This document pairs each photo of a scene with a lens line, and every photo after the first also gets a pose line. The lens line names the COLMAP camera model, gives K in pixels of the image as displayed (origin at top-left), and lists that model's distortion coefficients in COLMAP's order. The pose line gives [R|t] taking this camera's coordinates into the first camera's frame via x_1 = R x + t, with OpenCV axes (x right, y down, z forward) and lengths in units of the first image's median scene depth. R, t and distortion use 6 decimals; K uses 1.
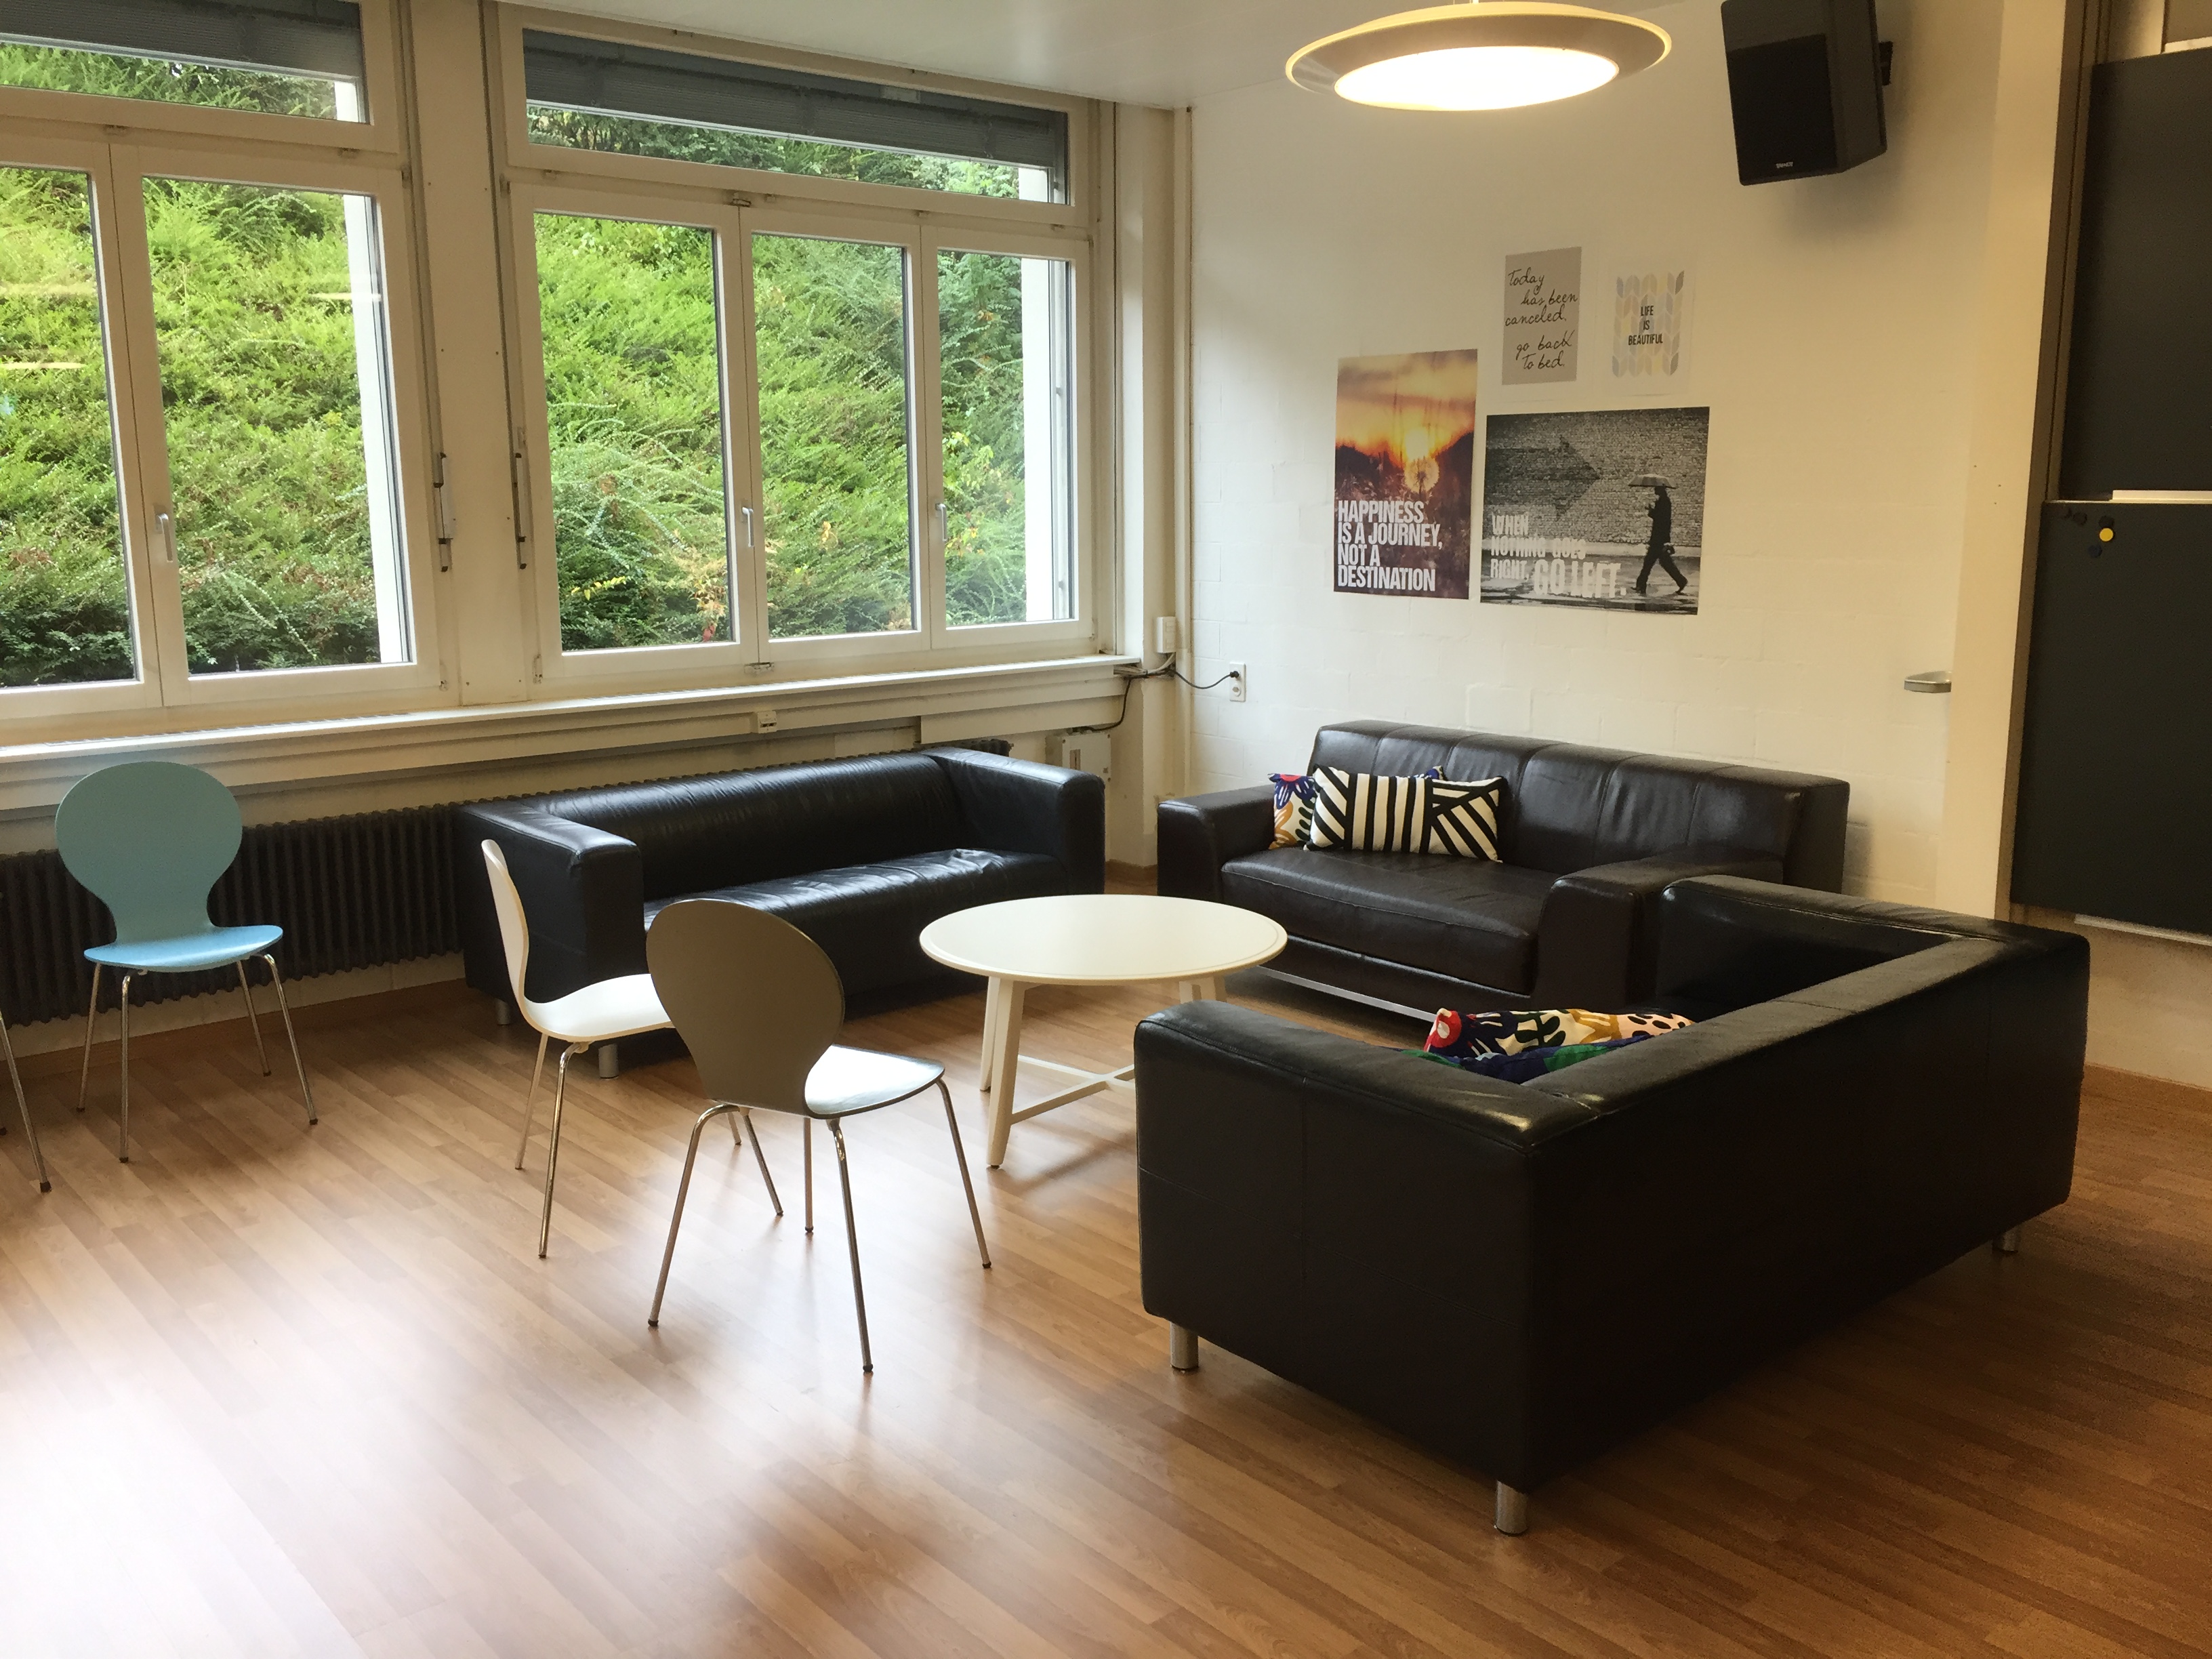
lens RADIAL K [[1894.8, 0, 1106.0], [0, 1894.8, 829.5], [0, 0, 1]] dist [0.098578, -0.144767]
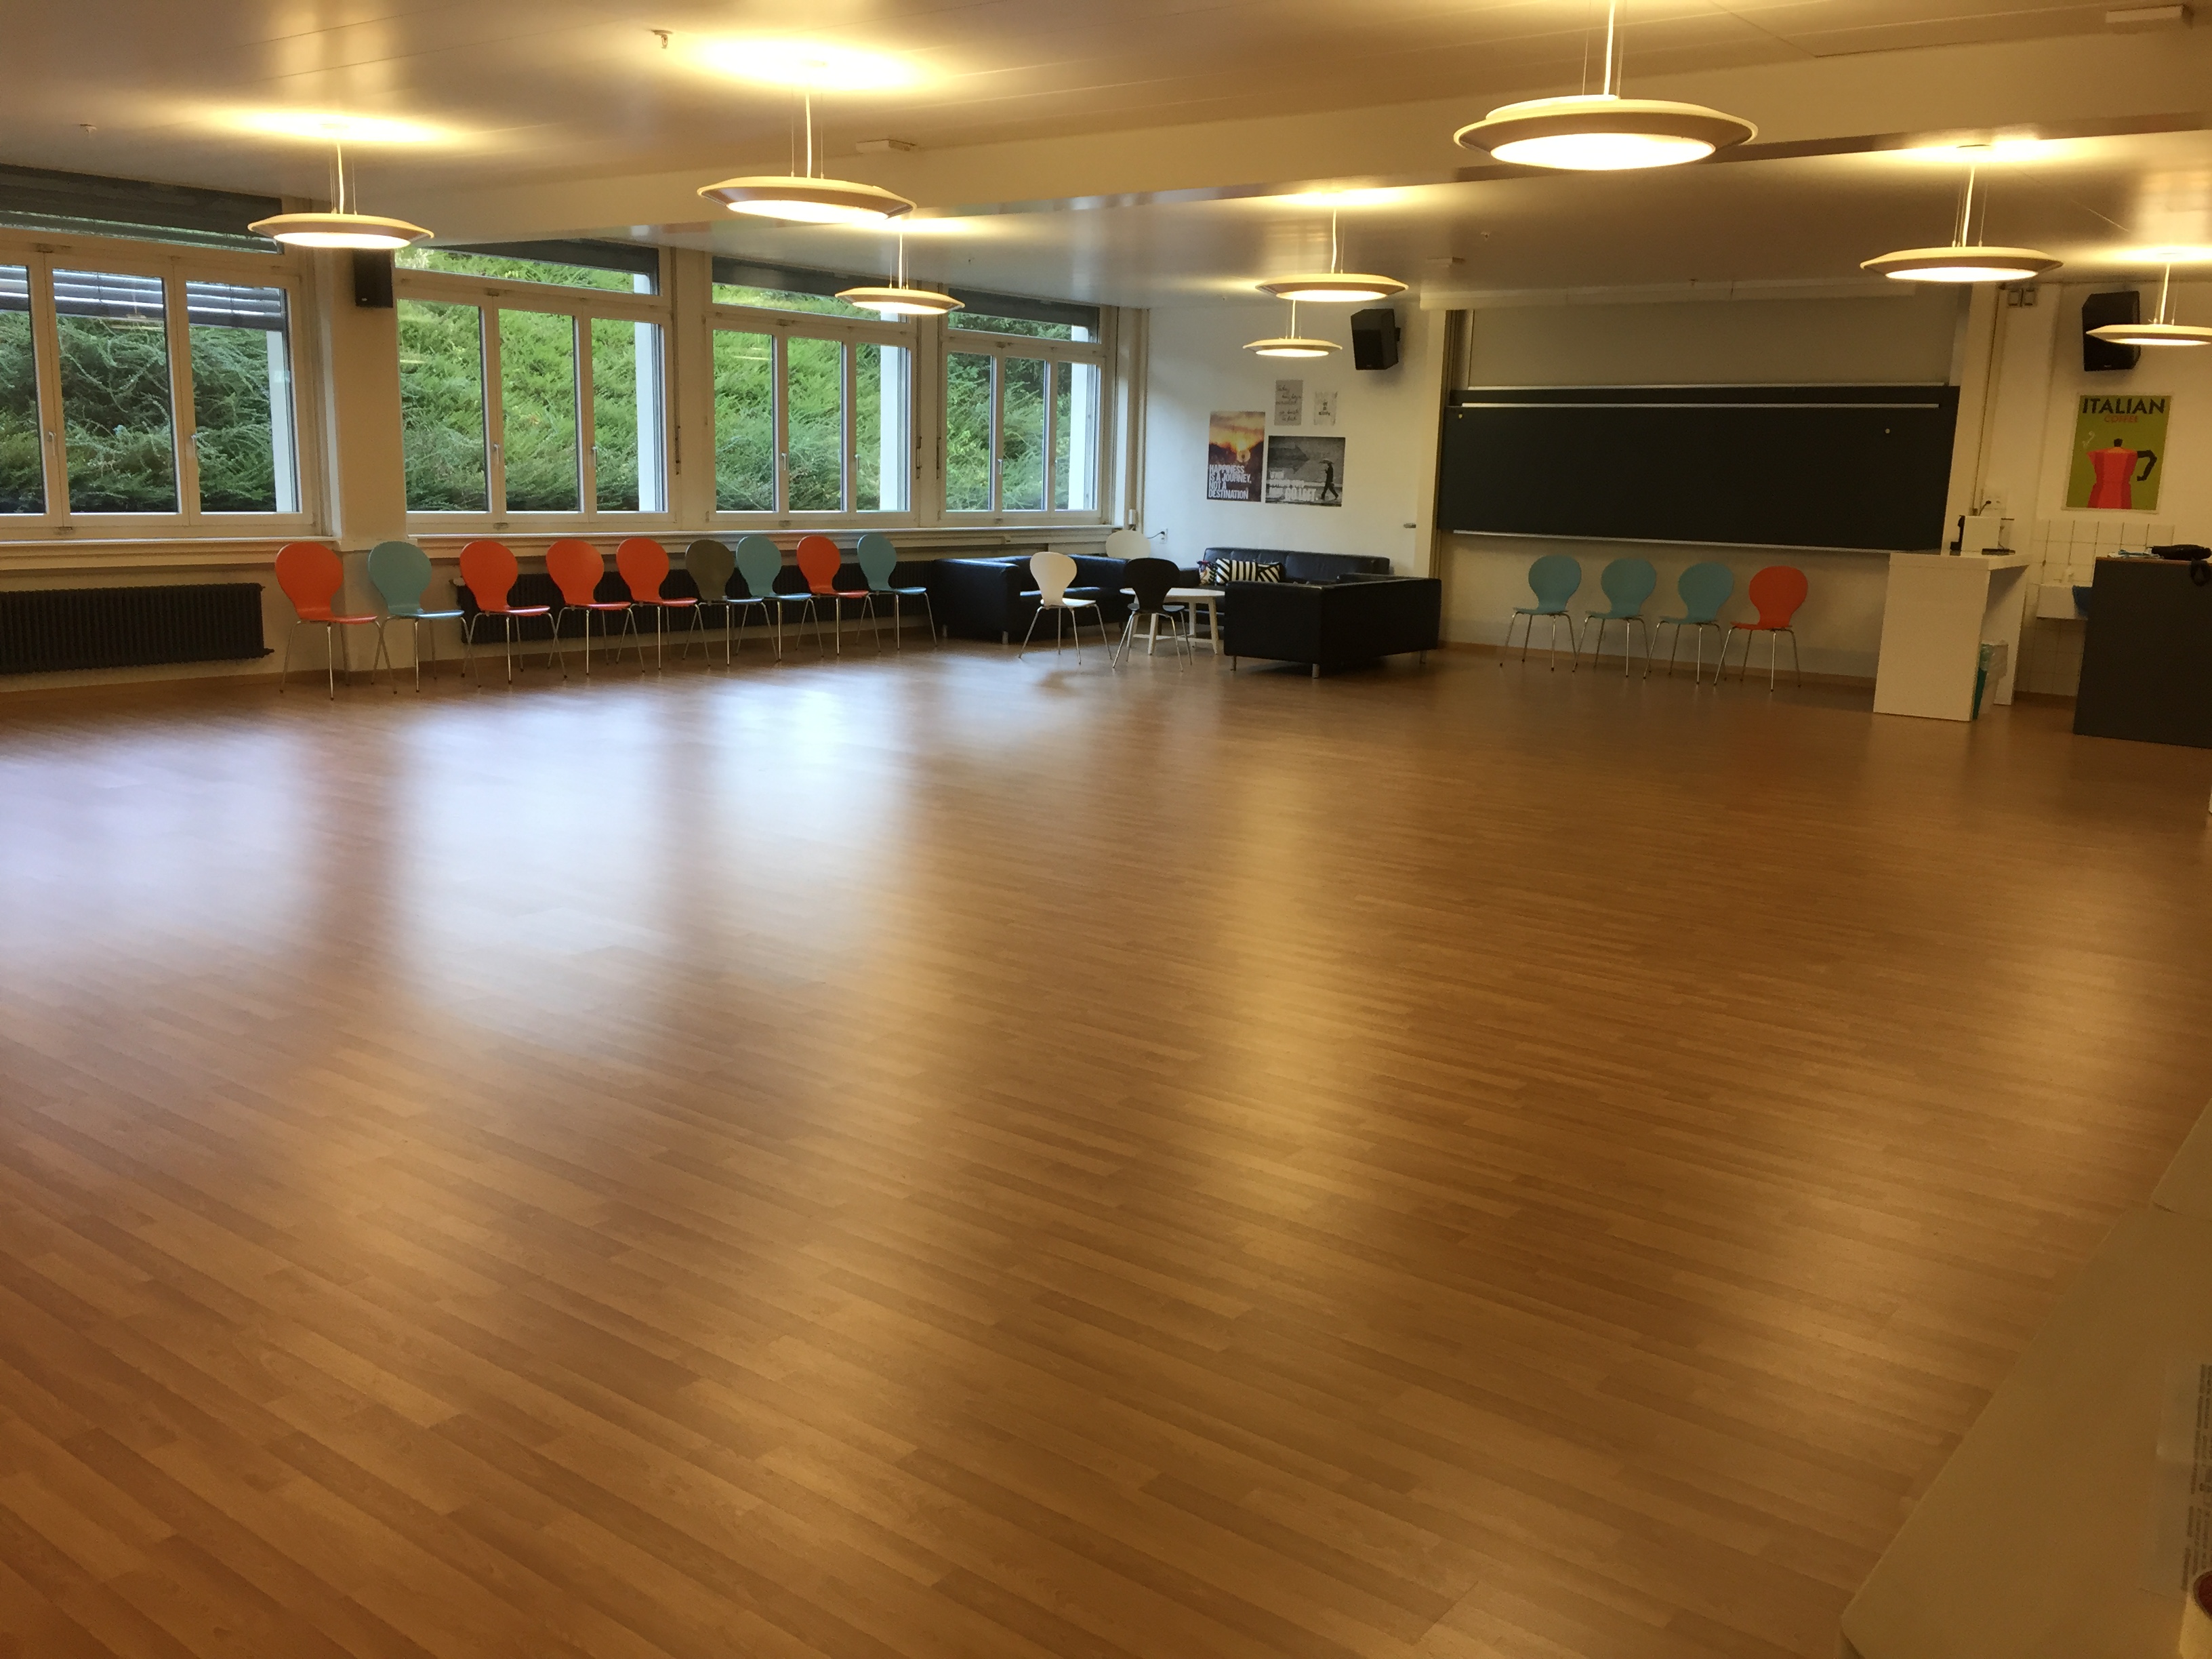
lens RADIAL K [[1894.8, 0, 1106.0], [0, 1894.8, 829.5], [0, 0, 1]] dist [0.098578, -0.144767]
pose [[0.977425, -0.008681, 0.211103, -0.648134], [0.005580, 0.999868, 0.015280, 0.327369], [-0.211208, -0.013757, 0.977344, -1.742546]]
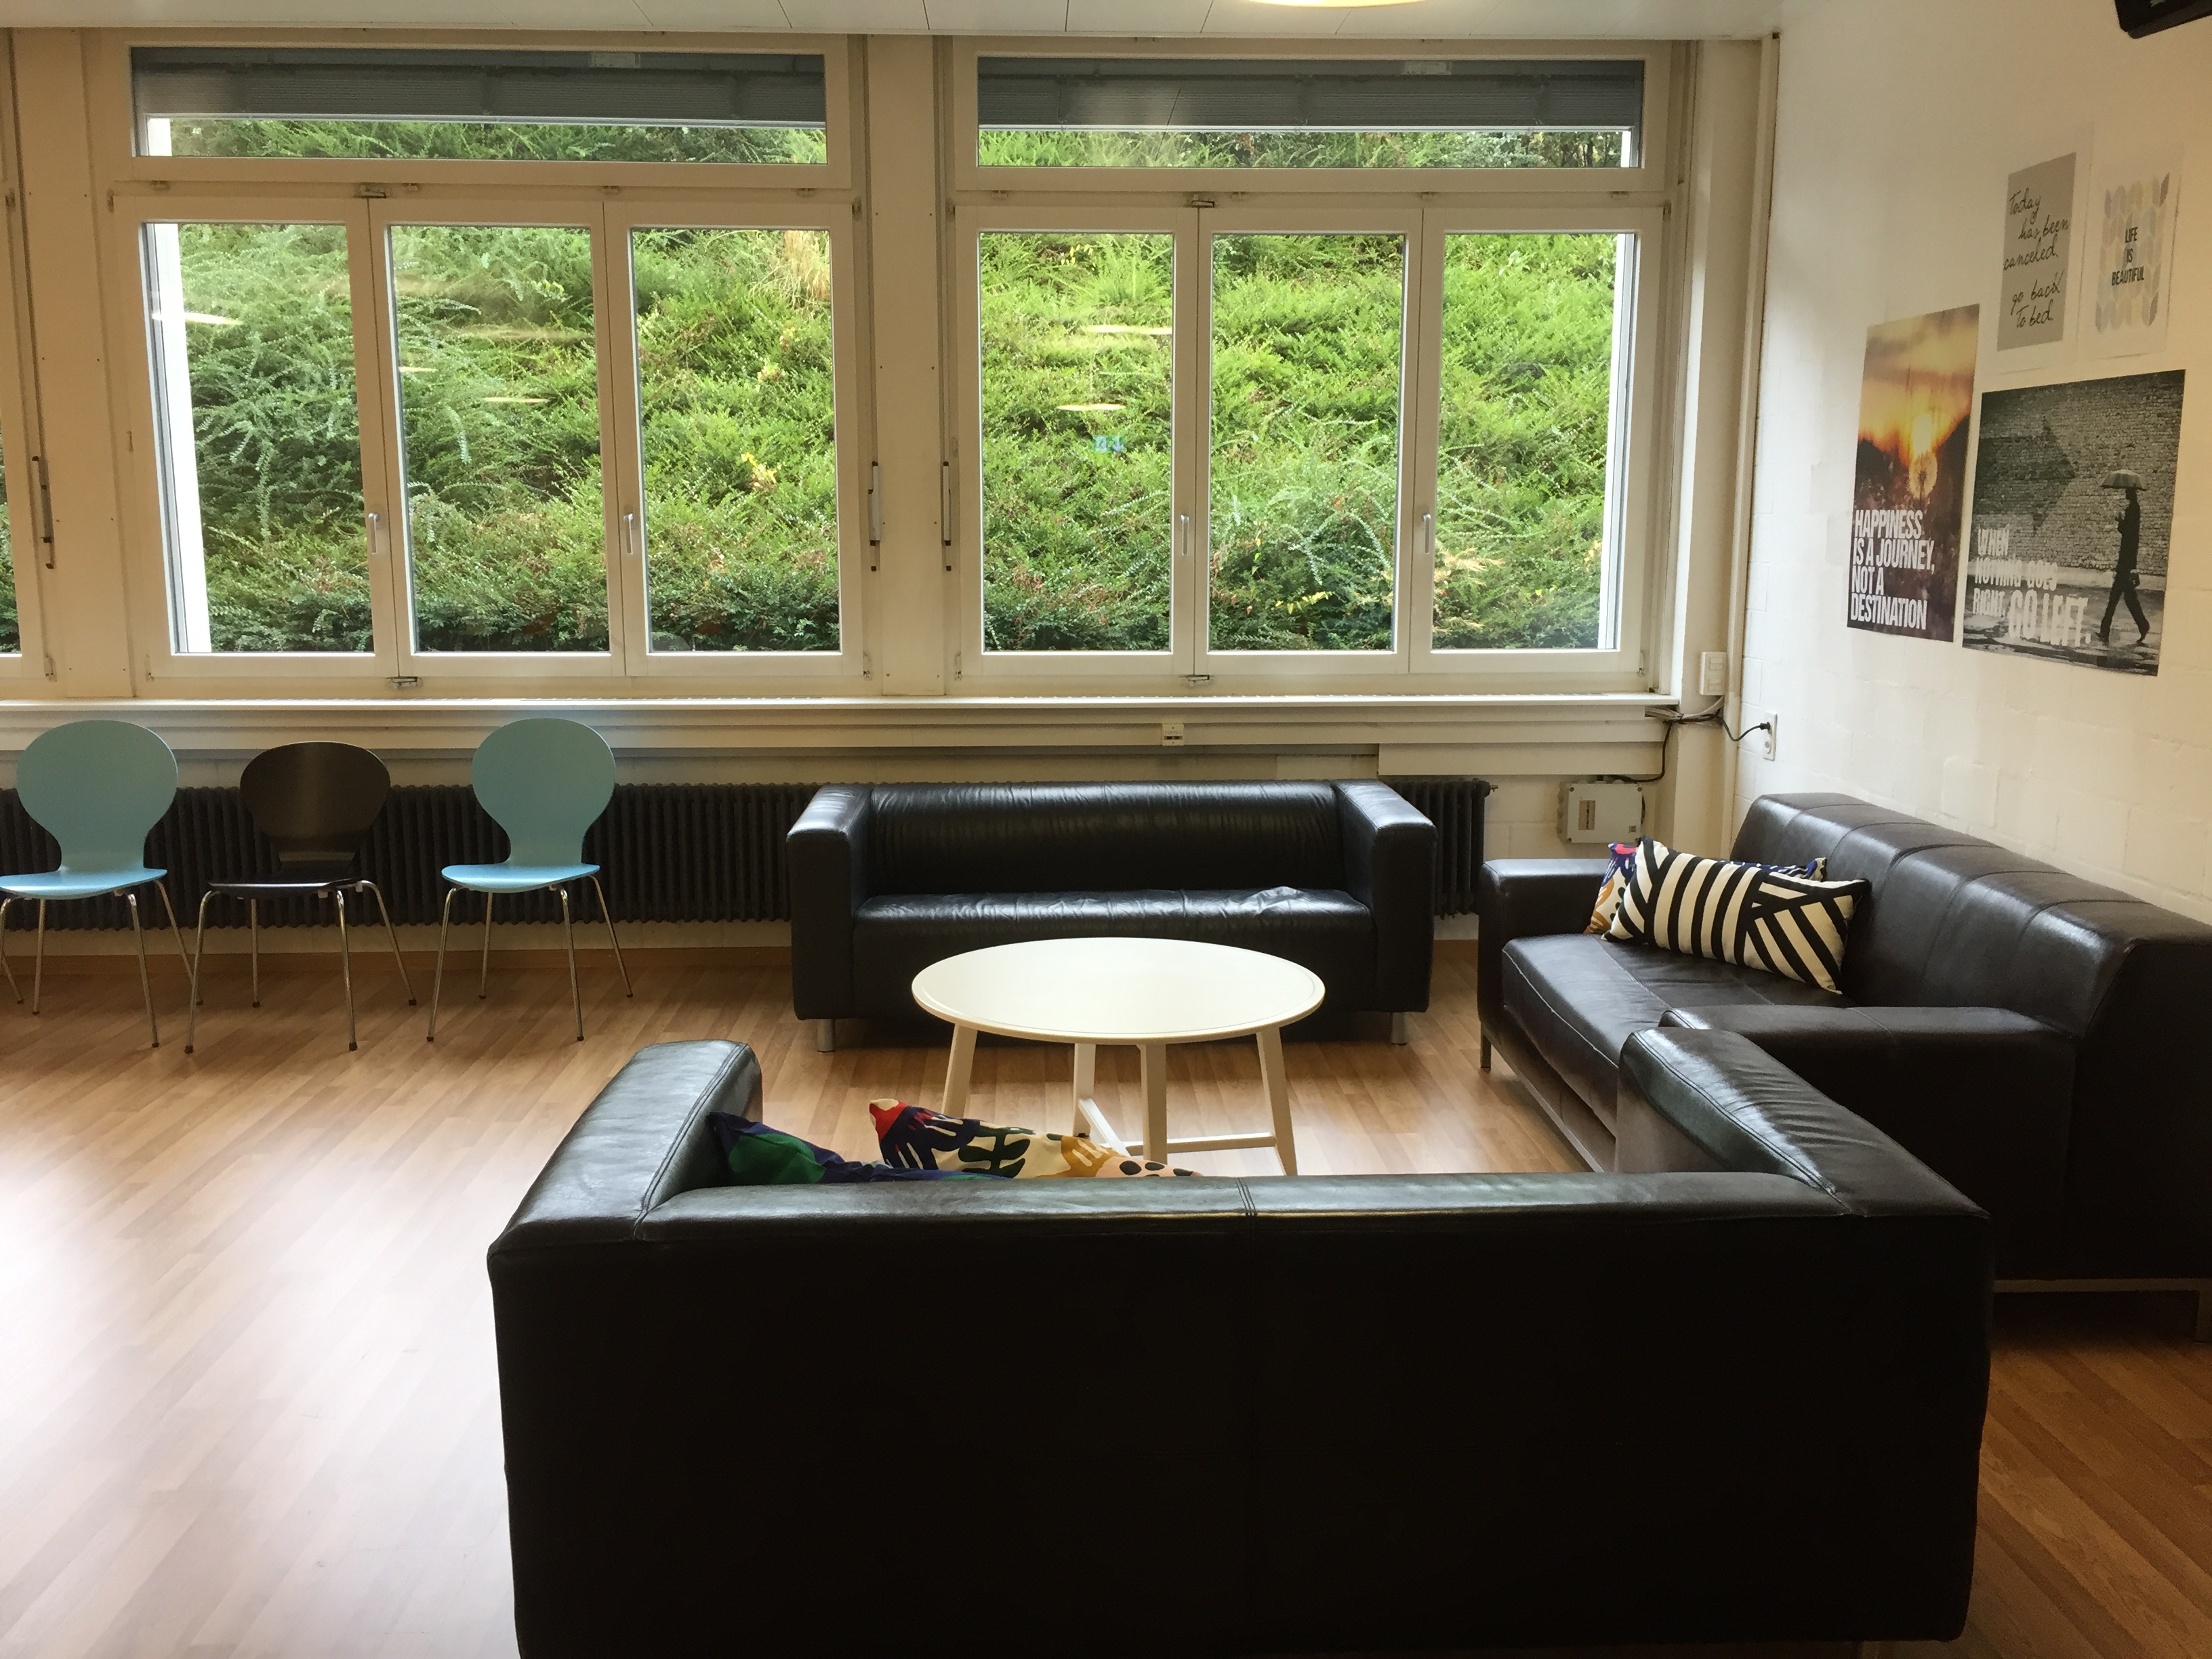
lens RADIAL K [[1894.8, 0, 1106.0], [0, 1894.8, 829.5], [0, 0, 1]] dist [0.098578, -0.144767]
pose [[0.785324, 0.107886, -0.609612, 0.415058], [-0.117669, 0.992760, 0.024109, -0.029438], [0.607799, 0.052799, 0.792333, 0.223986]]
